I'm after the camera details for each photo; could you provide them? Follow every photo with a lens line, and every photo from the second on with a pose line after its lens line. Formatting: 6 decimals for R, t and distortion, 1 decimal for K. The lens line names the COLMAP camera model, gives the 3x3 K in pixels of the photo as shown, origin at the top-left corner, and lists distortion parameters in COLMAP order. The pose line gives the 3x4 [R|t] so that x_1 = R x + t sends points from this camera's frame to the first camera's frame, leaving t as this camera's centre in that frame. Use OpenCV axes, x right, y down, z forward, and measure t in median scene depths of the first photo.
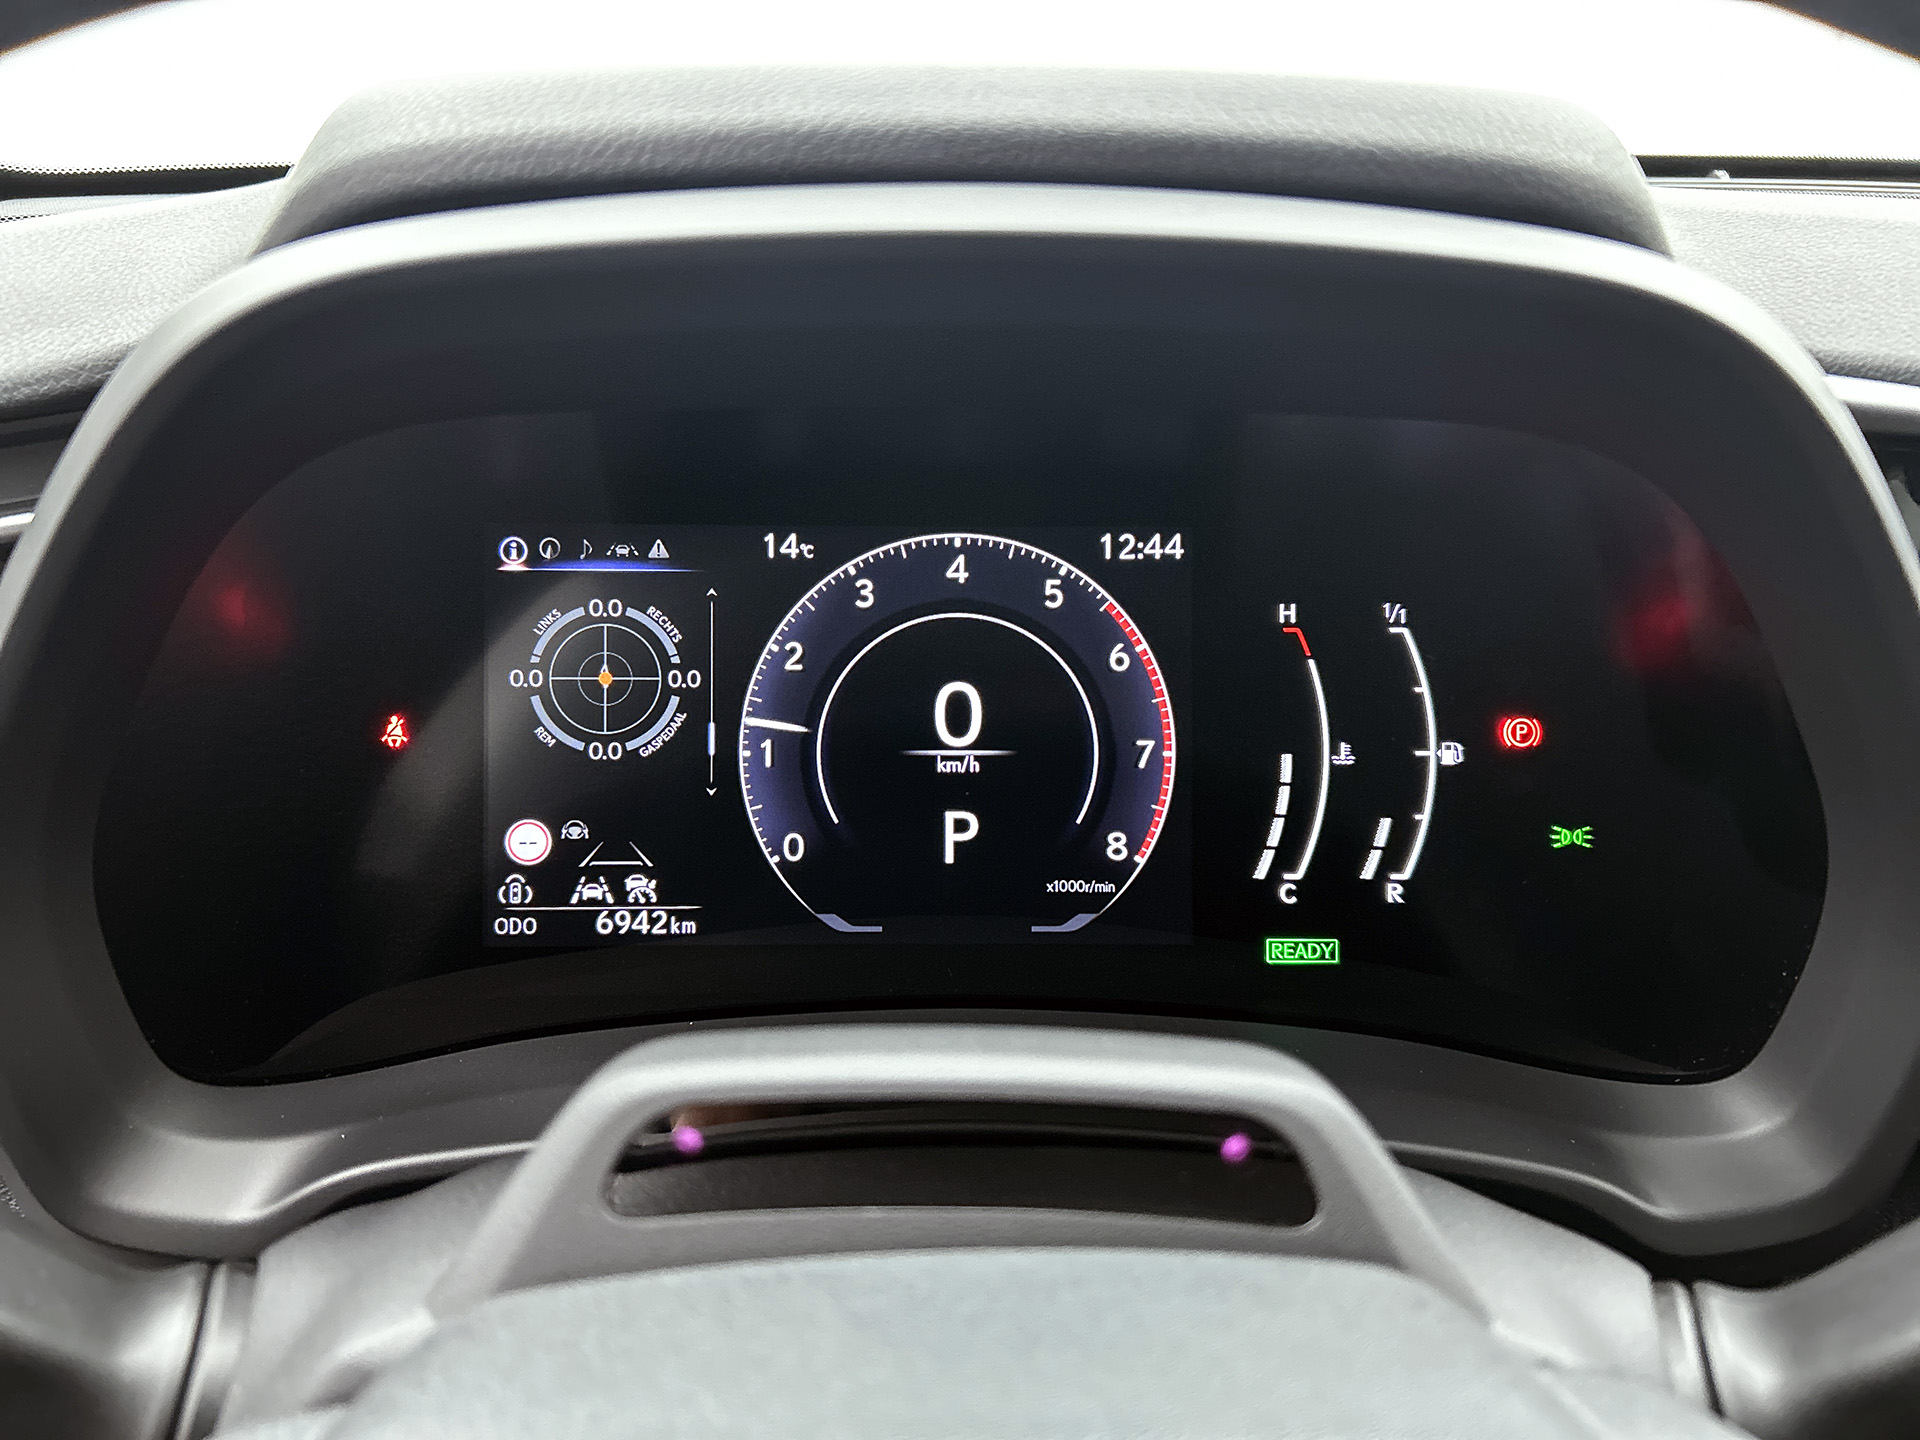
lens RADIAL K [[1469.0, 0, 945.6], [0, 1469.0, 680.0], [0, 0, 1]] dist [0.043746, -0.060535]
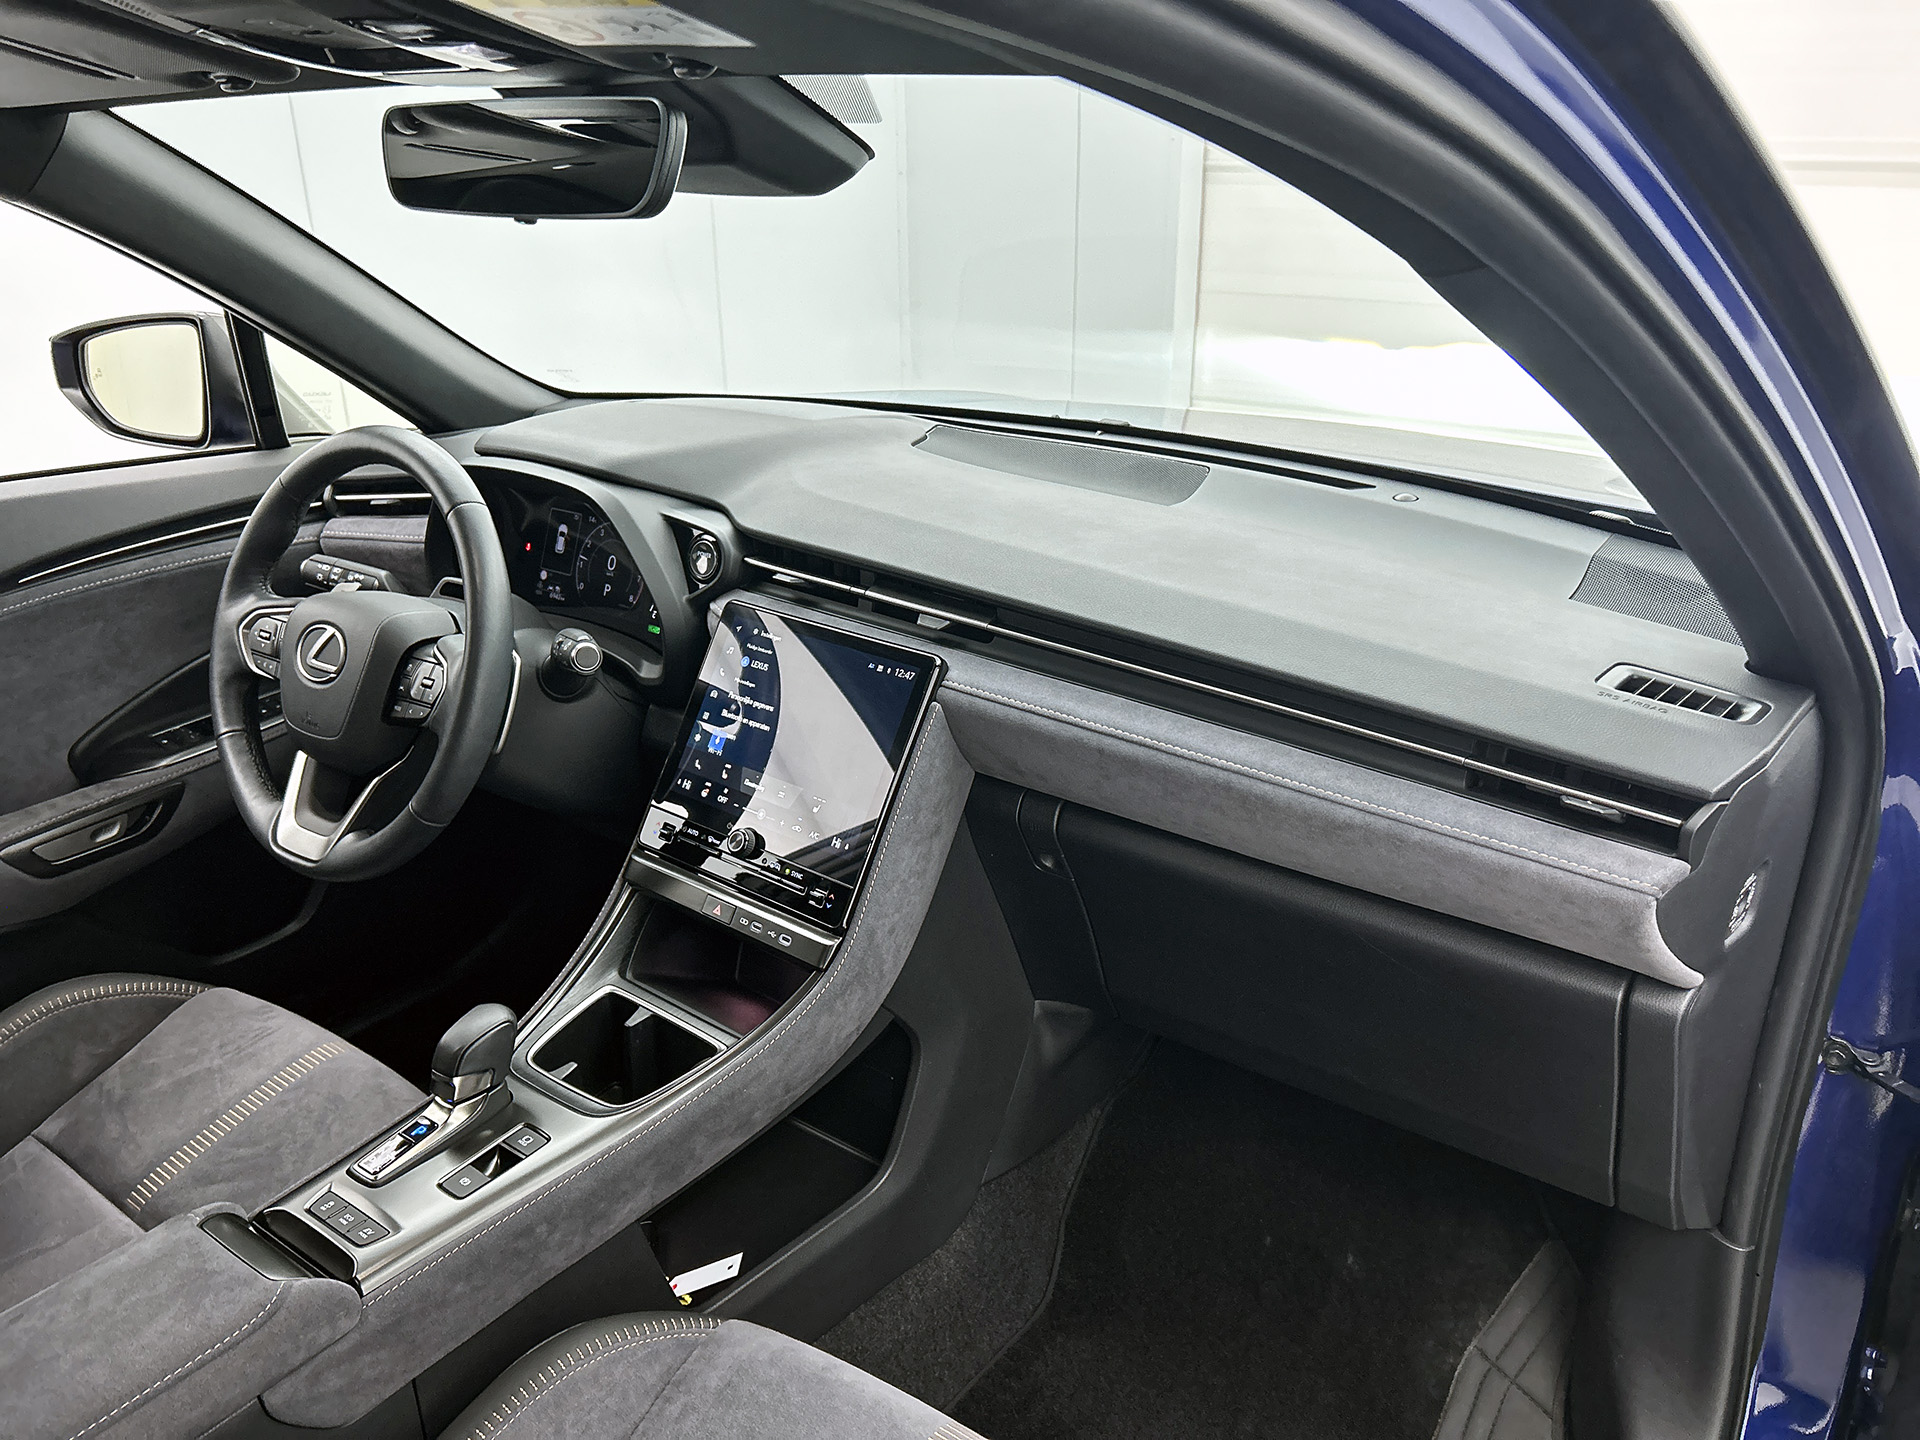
lens RADIAL K [[1469.0, 0, 966.1], [0, 1469.0, 720.8], [0, 0, 1]] dist [0.043746, -0.060535]
pose [[0.795608, 0.215119, -0.566332, 3.459762], [-0.188925, 0.976314, 0.105439, -0.179931], [0.575600, 0.023107, 0.817405, -1.987323]]
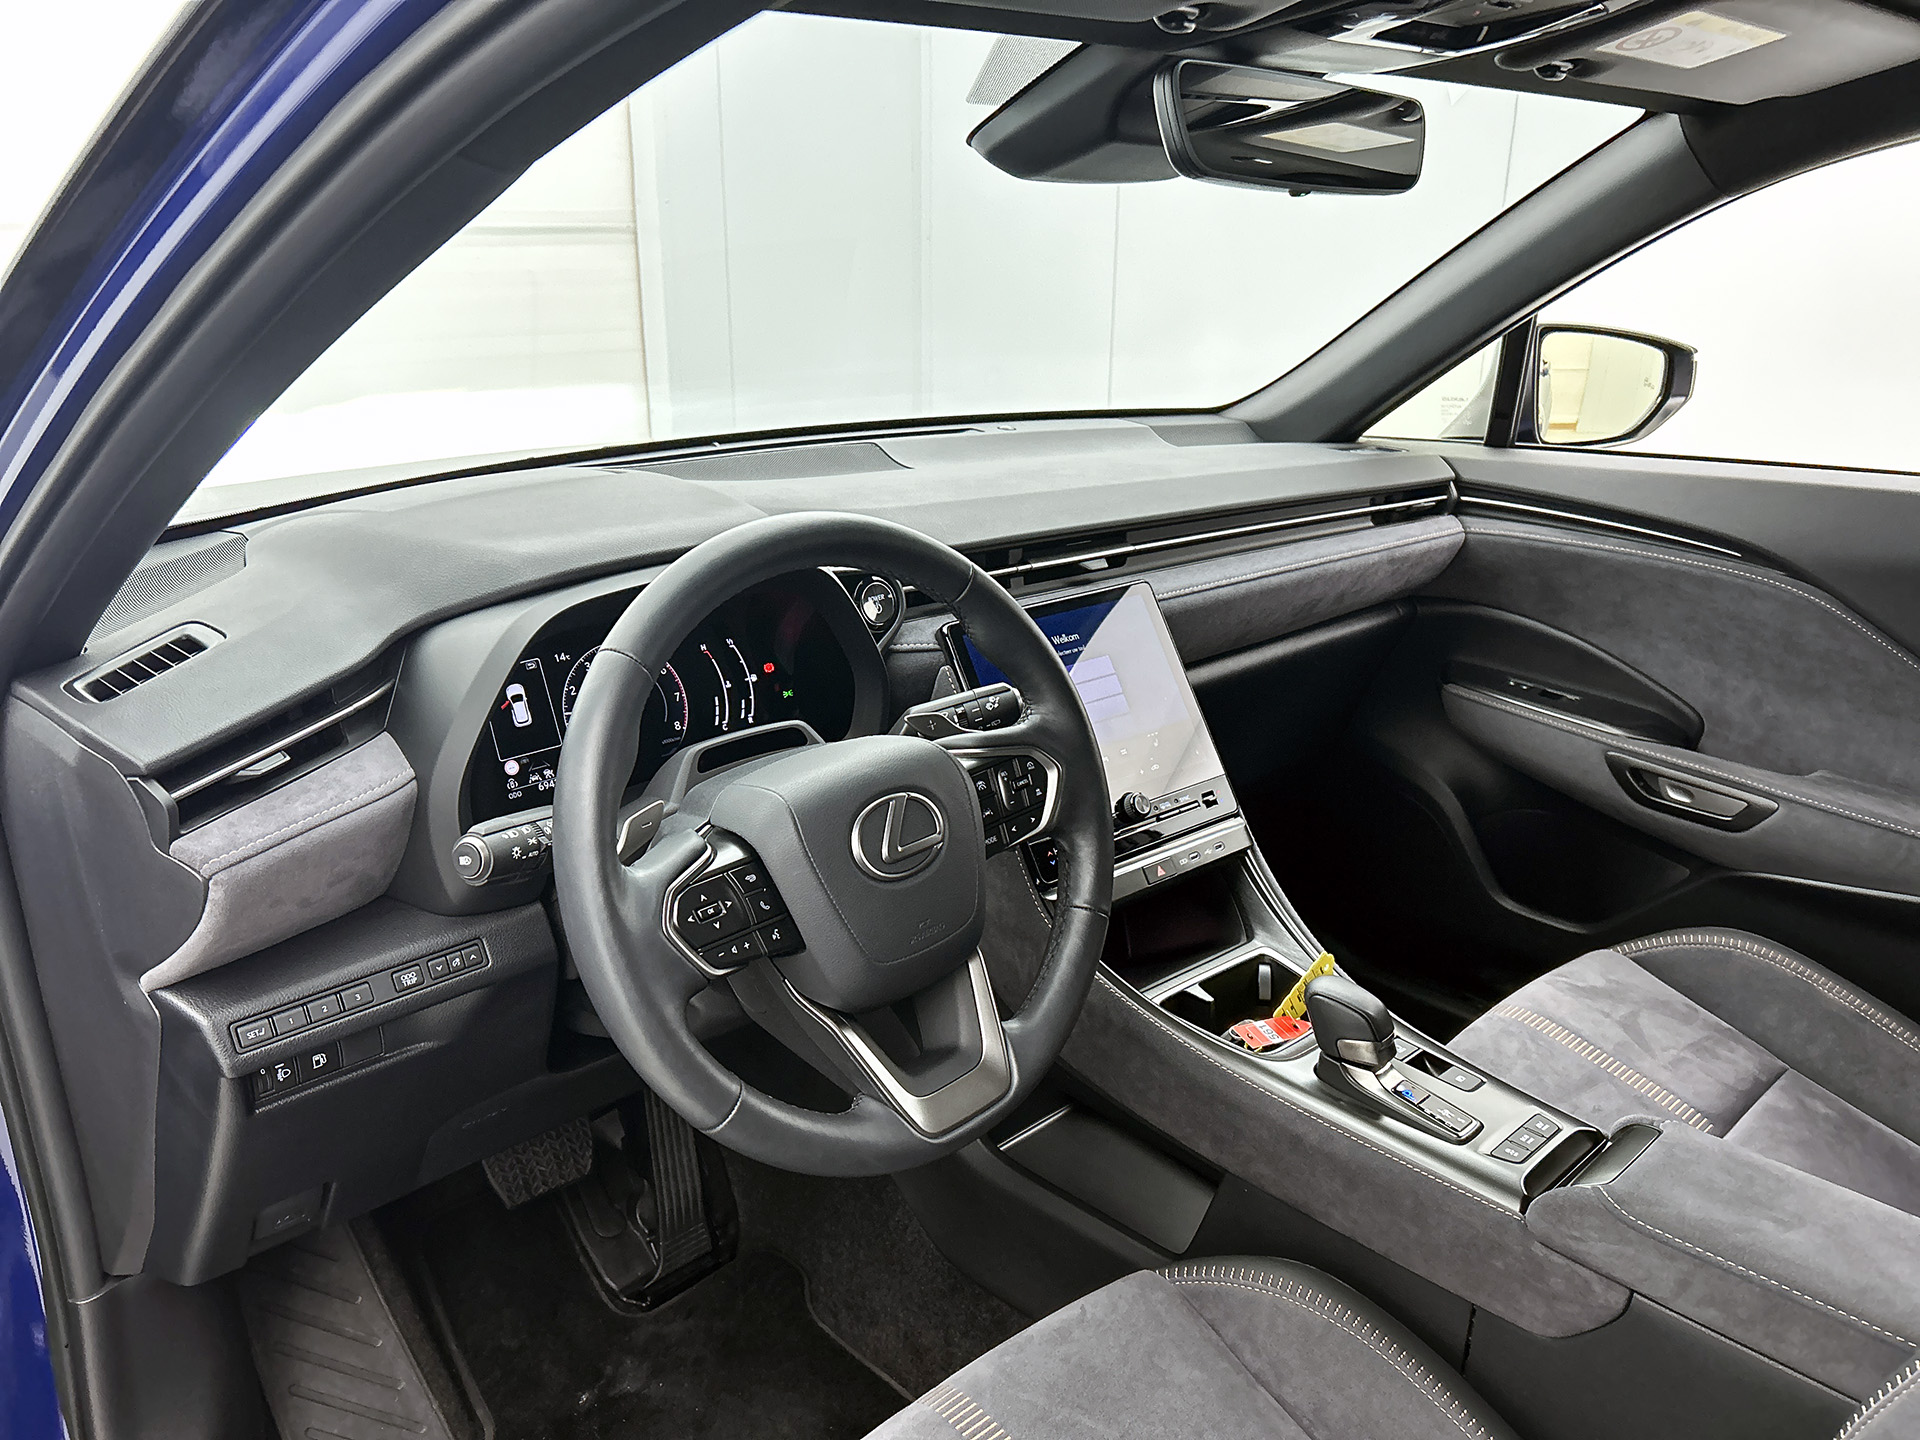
lens RADIAL K [[1469.0, 0, 956.3], [0, 1469.0, 712.0], [0, 0, 1]] dist [0.043746, -0.060535]
pose [[0.741332, -0.222379, 0.633225, -1.510470], [0.225705, 0.971162, 0.076819, -0.029686], [-0.632047, 0.085974, 0.770146, -1.954204]]
